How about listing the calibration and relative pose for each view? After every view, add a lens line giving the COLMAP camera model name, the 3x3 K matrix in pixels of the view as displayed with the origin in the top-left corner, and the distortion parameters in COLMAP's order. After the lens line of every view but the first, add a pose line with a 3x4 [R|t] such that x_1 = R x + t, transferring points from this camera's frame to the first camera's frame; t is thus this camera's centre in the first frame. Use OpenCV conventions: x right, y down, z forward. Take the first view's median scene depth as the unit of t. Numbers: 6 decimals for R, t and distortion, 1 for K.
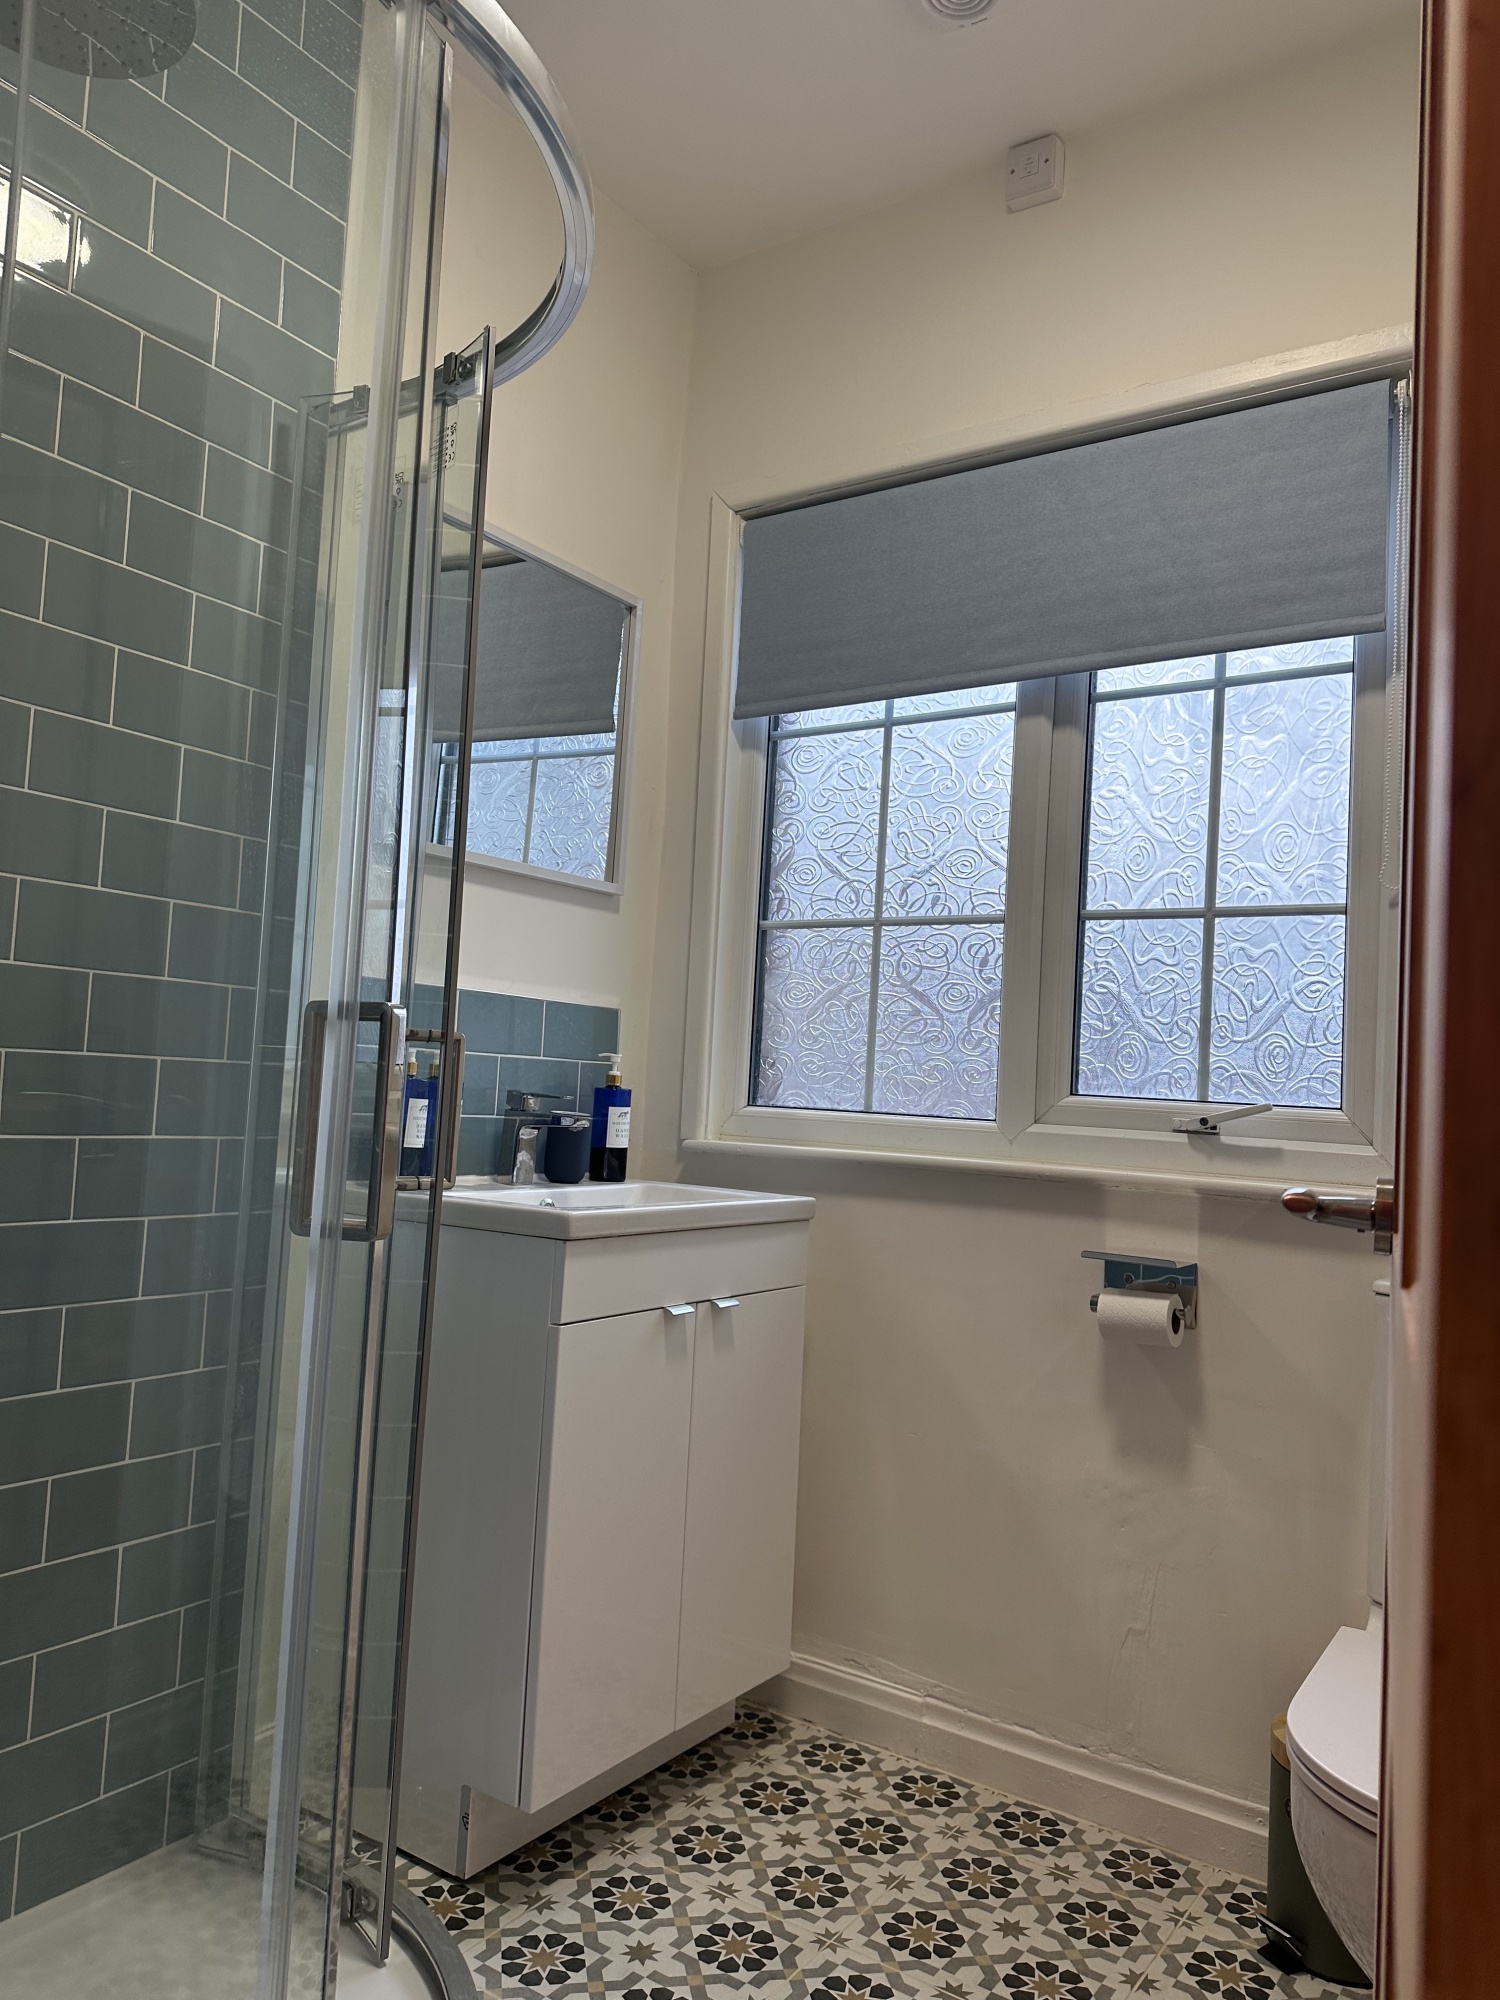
lens RADIAL K [[1397.3, 0, 763.7], [0, 1397.3, 1013.5], [0, 0, 1]] dist [0.073433, -0.132143]
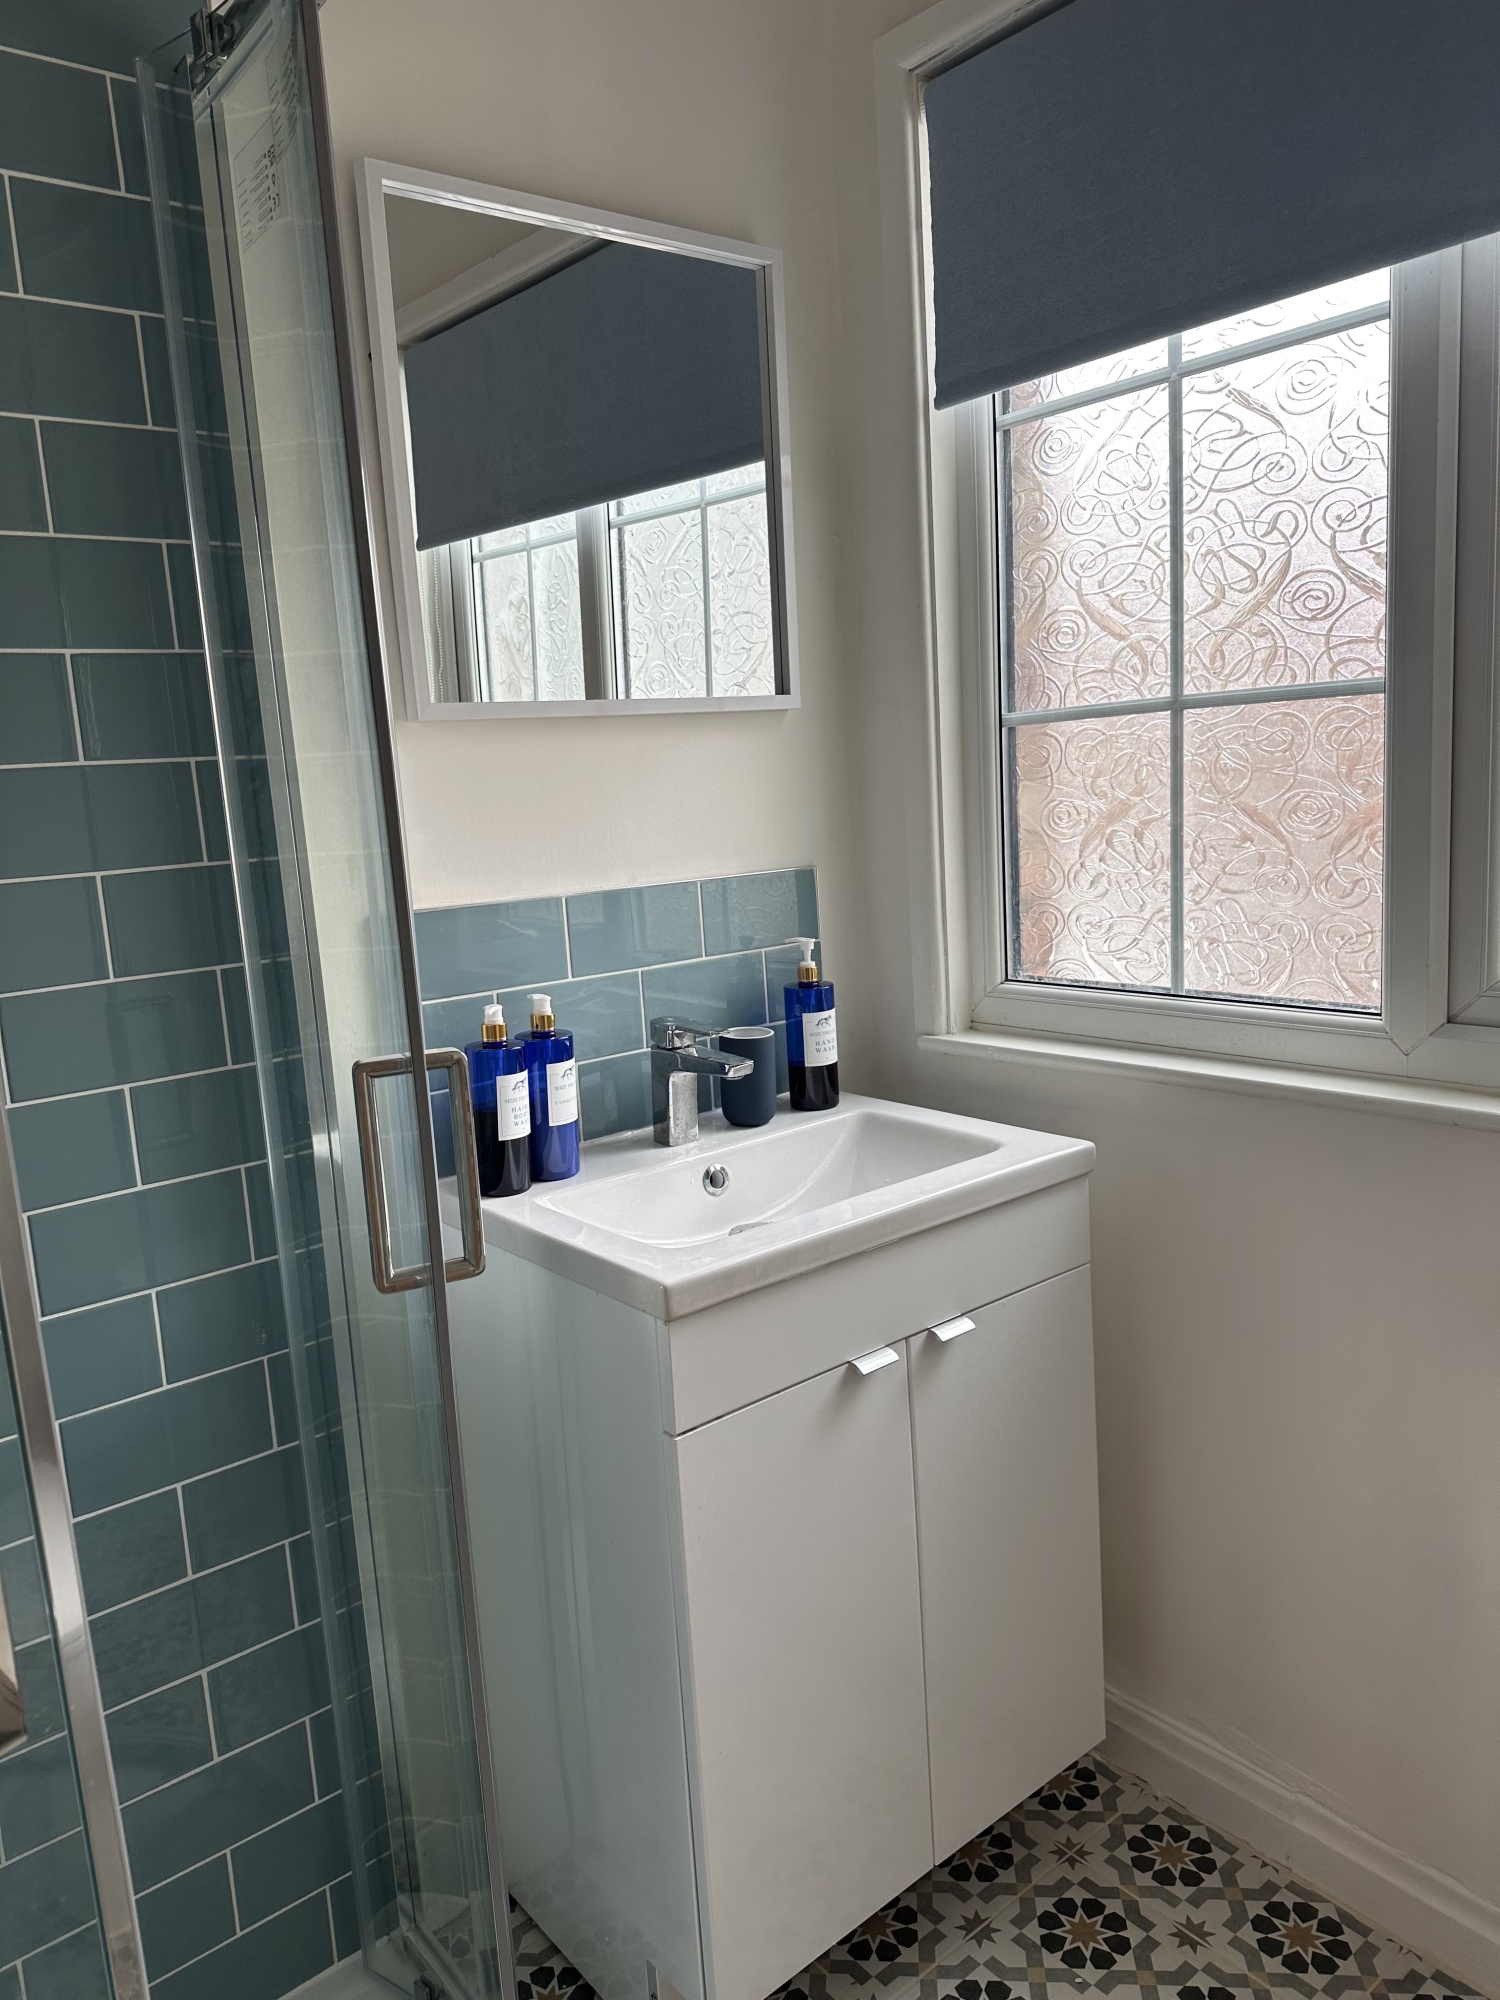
lens RADIAL K [[1355.8, 0, 809.8], [0, 1355.8, 1002.6], [0, 0, 1]] dist [0.076951, -0.159525]
pose [[0.965717, -0.062692, -0.251914, 0.068833], [0.114388, 0.973880, 0.196147, -0.074775], [0.233037, -0.218239, 0.947663, 0.335943]]
